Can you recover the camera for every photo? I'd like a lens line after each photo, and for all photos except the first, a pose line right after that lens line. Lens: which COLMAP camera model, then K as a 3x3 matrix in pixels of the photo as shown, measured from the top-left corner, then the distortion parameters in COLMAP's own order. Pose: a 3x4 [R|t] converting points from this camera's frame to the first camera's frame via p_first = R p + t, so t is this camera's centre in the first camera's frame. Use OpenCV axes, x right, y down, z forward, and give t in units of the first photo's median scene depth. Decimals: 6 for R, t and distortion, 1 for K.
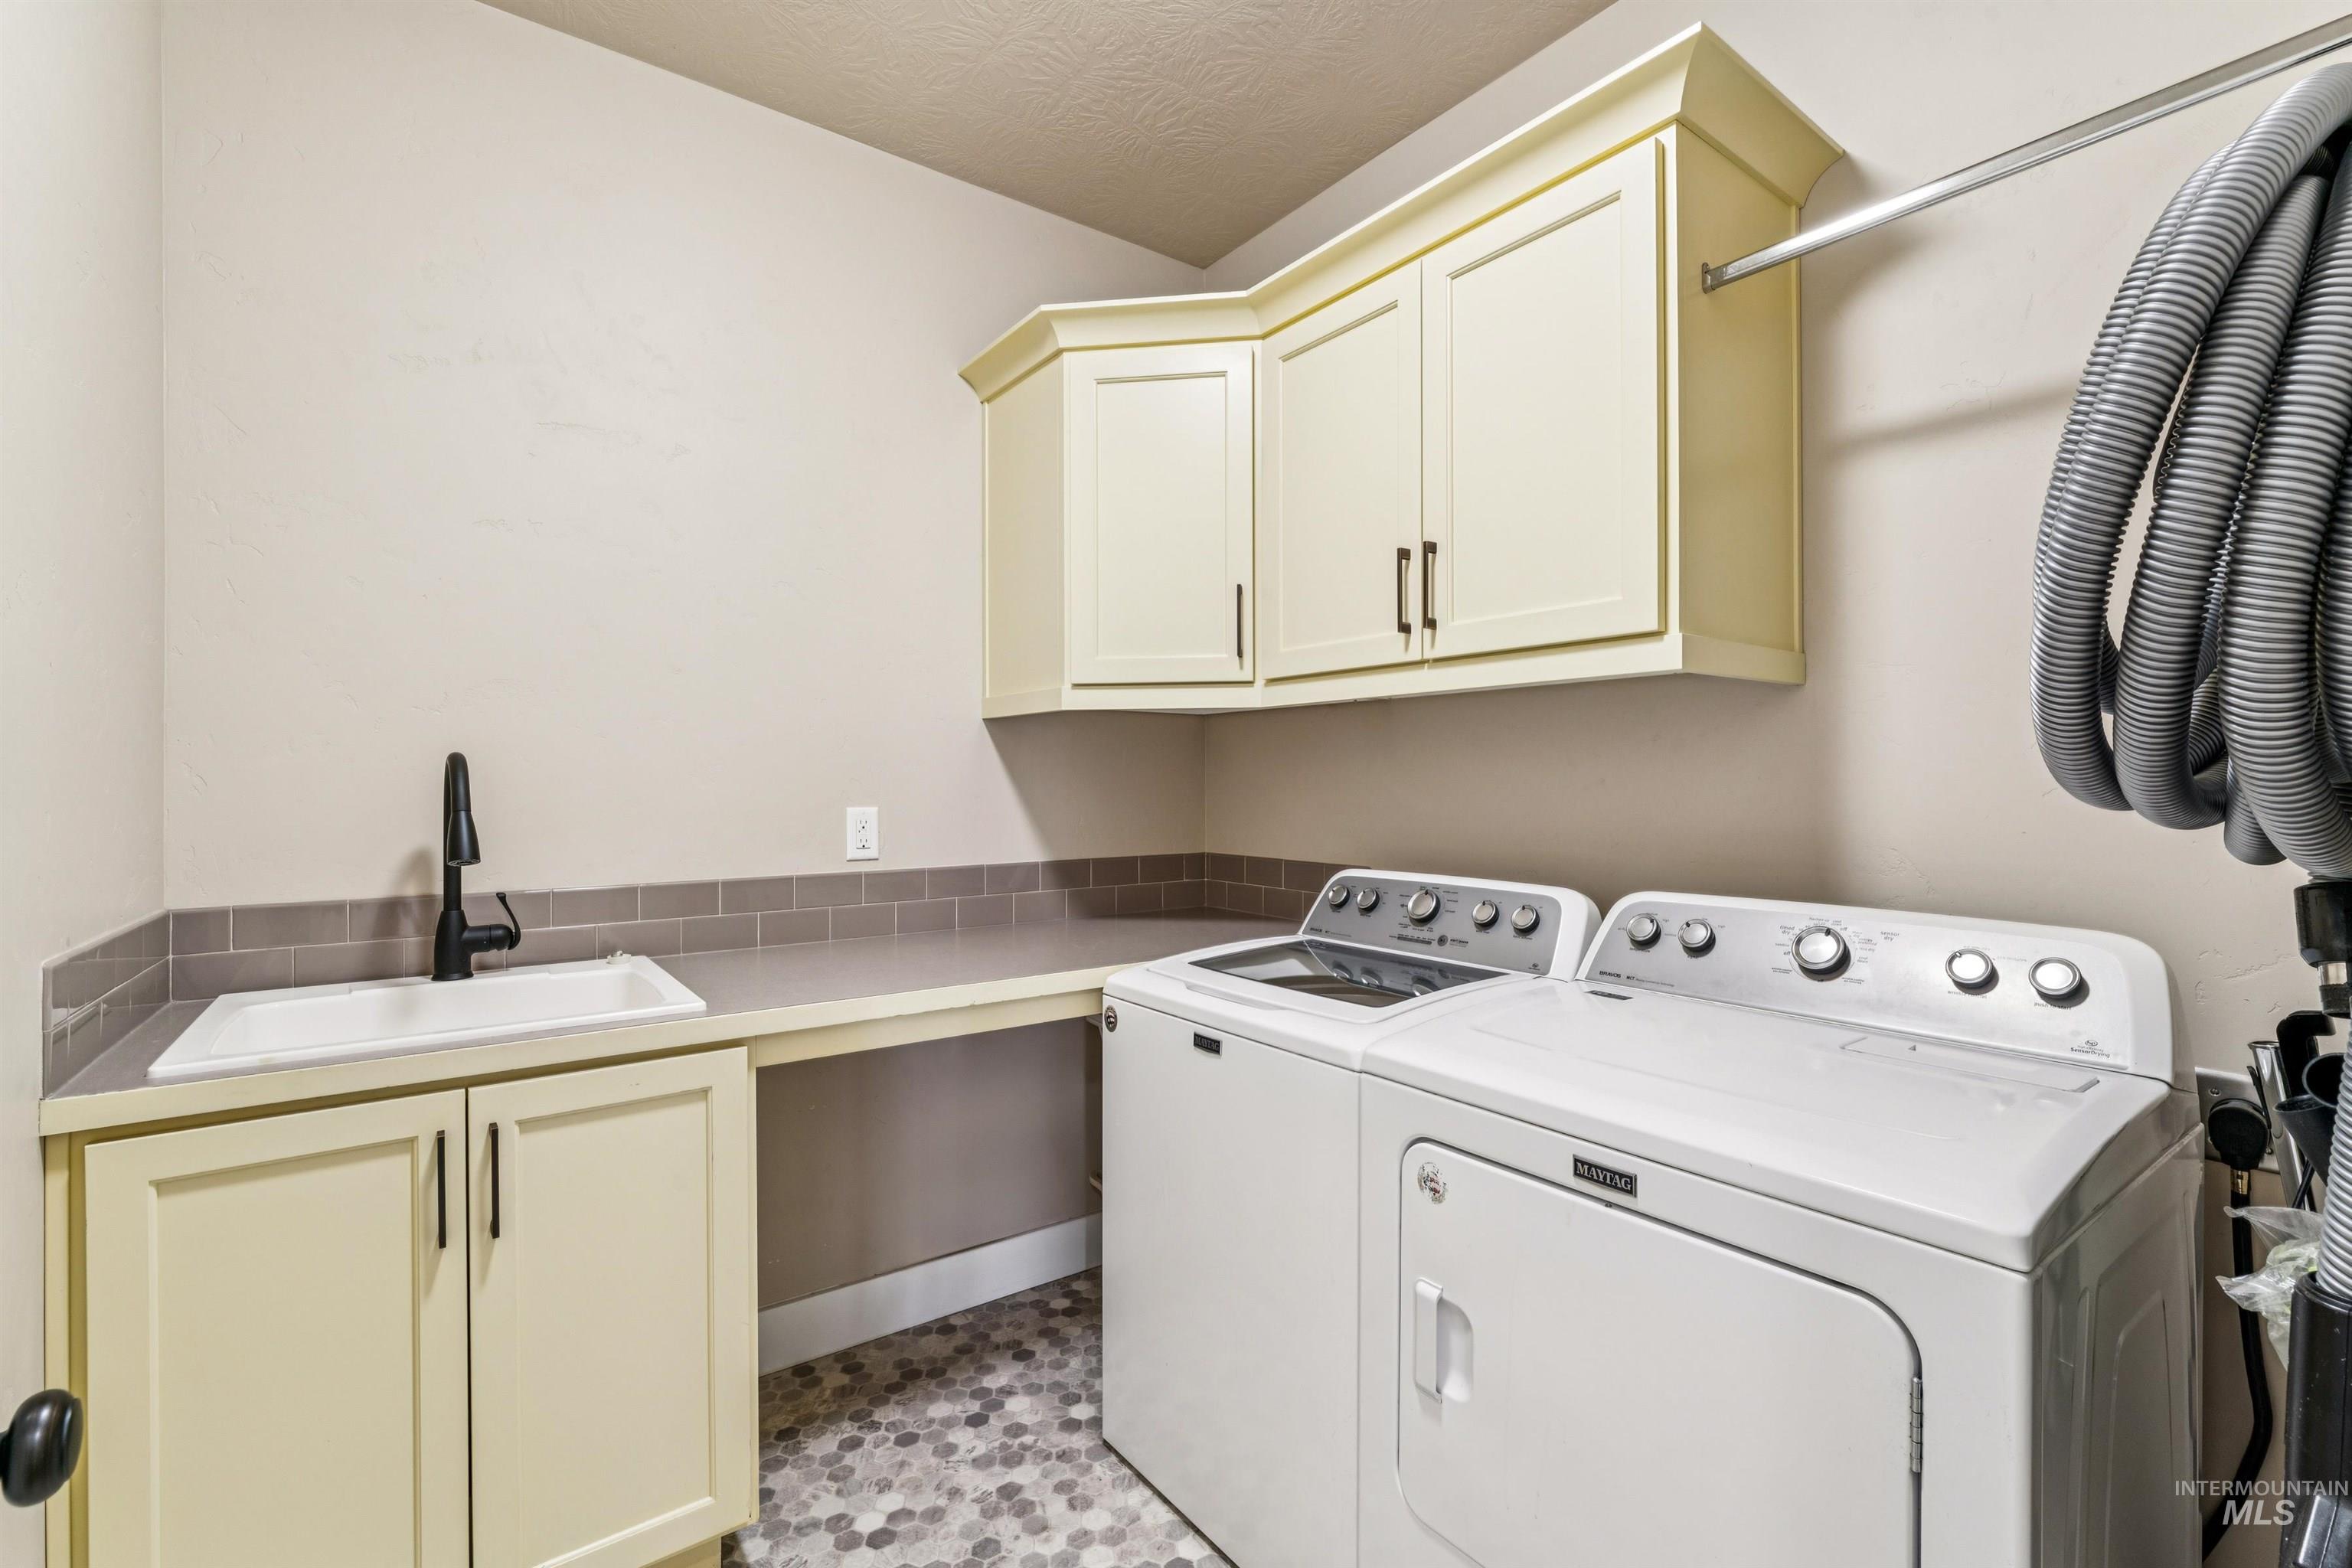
lens RADIAL K [[1007.4, 0, 1178.7], [0, 1007.4, 782.9], [0, 0, 1]] dist [-0.004619, -0.000198]
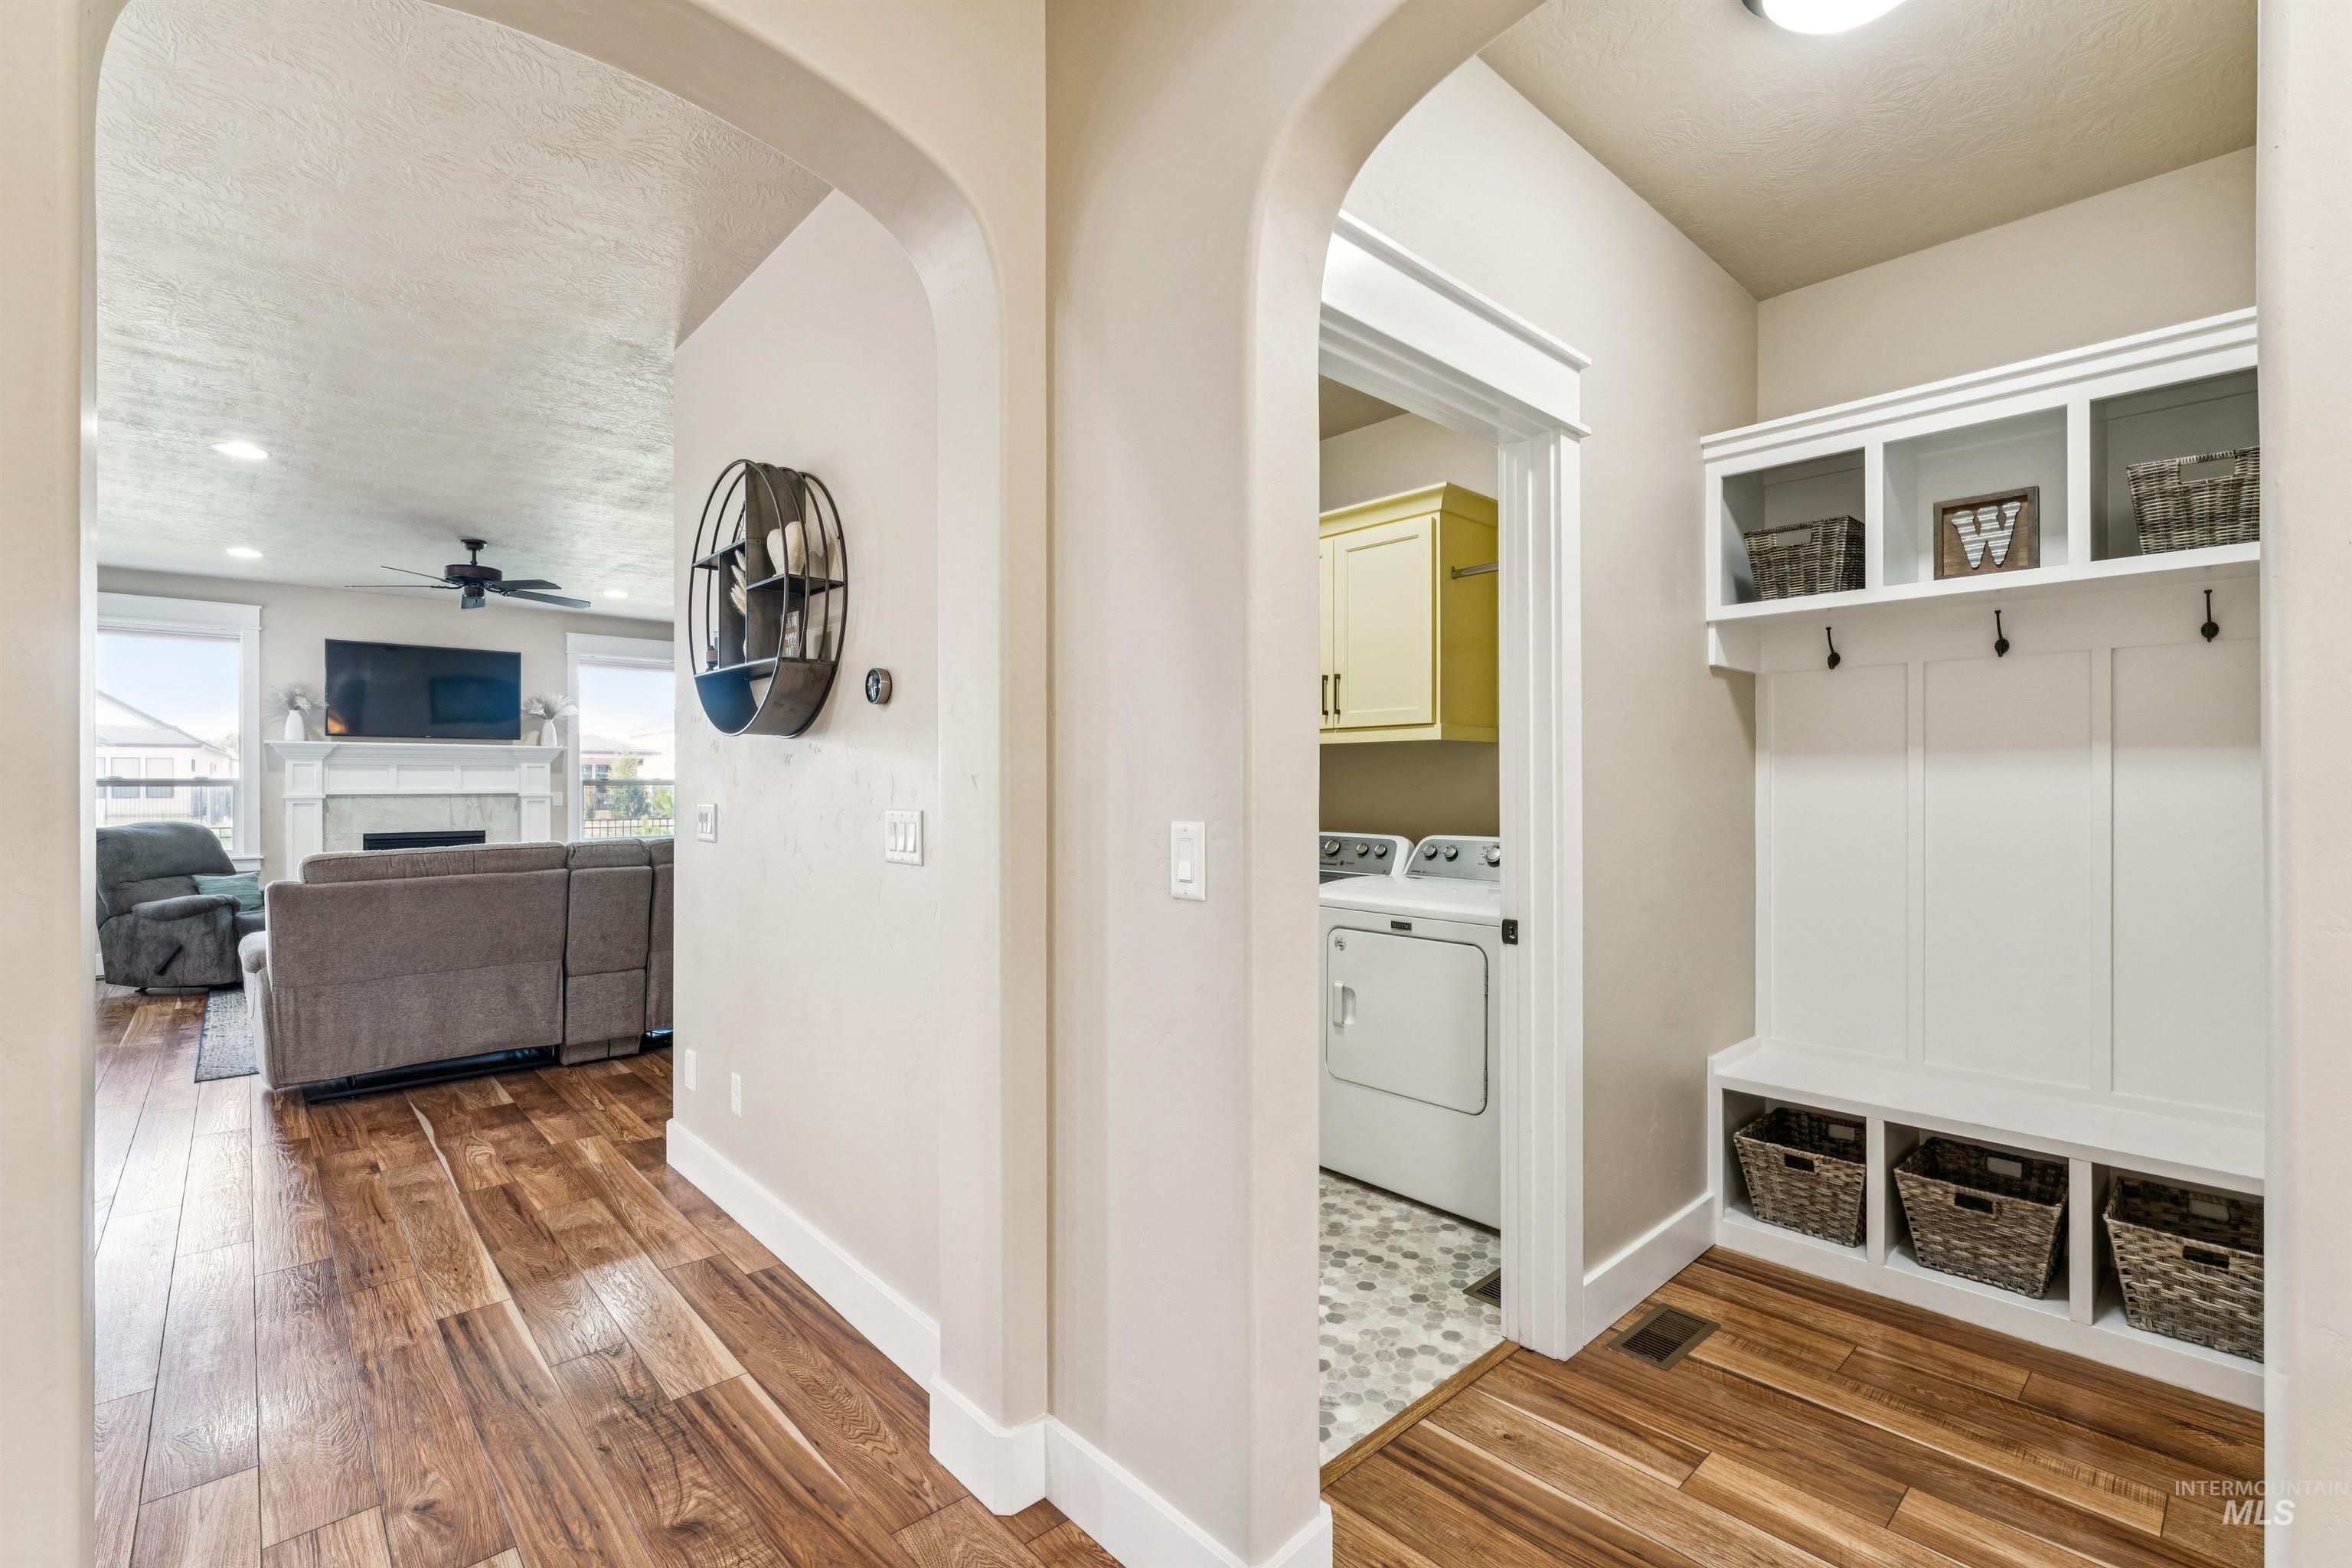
lens RADIAL K [[1007.4, 0, 1162.8], [0, 1007.4, 784.4], [0, 0, 1]] dist [-0.004619, -0.000198]
pose [[0.995903, 0.002572, 0.090395, -0.339683], [-0.002526, 0.999997, -0.000616, -0.000181], [-0.090396, 0.000385, 0.995906, -1.192343]]
